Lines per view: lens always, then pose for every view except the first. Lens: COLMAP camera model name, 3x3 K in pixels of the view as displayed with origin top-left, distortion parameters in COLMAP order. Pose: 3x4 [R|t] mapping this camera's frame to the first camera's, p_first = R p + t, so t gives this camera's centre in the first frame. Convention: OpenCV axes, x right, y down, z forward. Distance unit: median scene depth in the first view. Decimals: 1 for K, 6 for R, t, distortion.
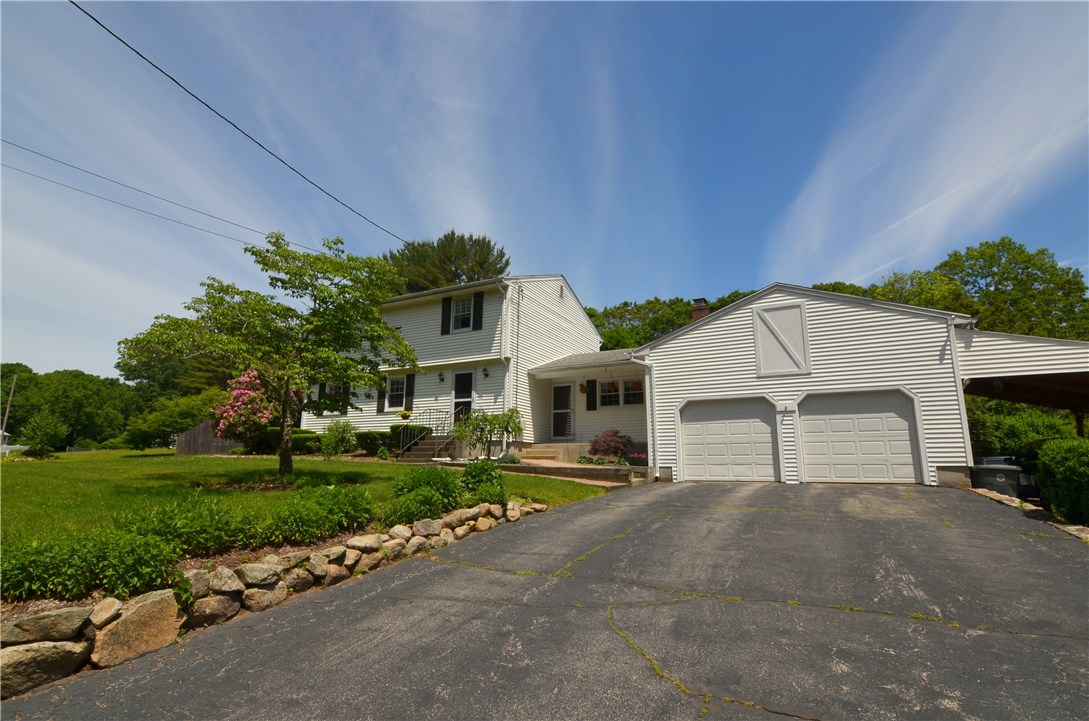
lens RADIAL K [[523.2, 0, 541.3], [0, 523.2, 356.1], [0, 0, 1]] dist [-0.004829, -0.010736]
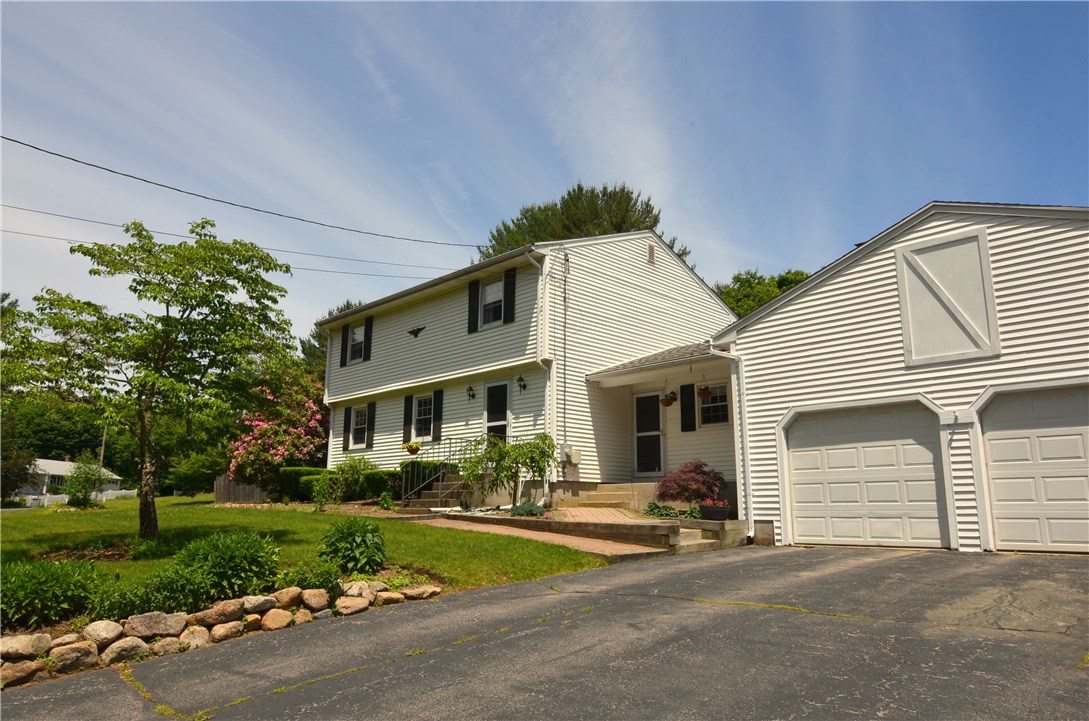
lens RADIAL K [[726.0, 0, 543.2], [0, 726.0, 358.2], [0, 0, 1]] dist [-0.004757, -0.010348]
pose [[0.953725, -0.065908, -0.293368, 0.214878], [0.067325, 0.997717, -0.005275, 0.005754], [0.293046, -0.014720, 0.955985, 0.088927]]
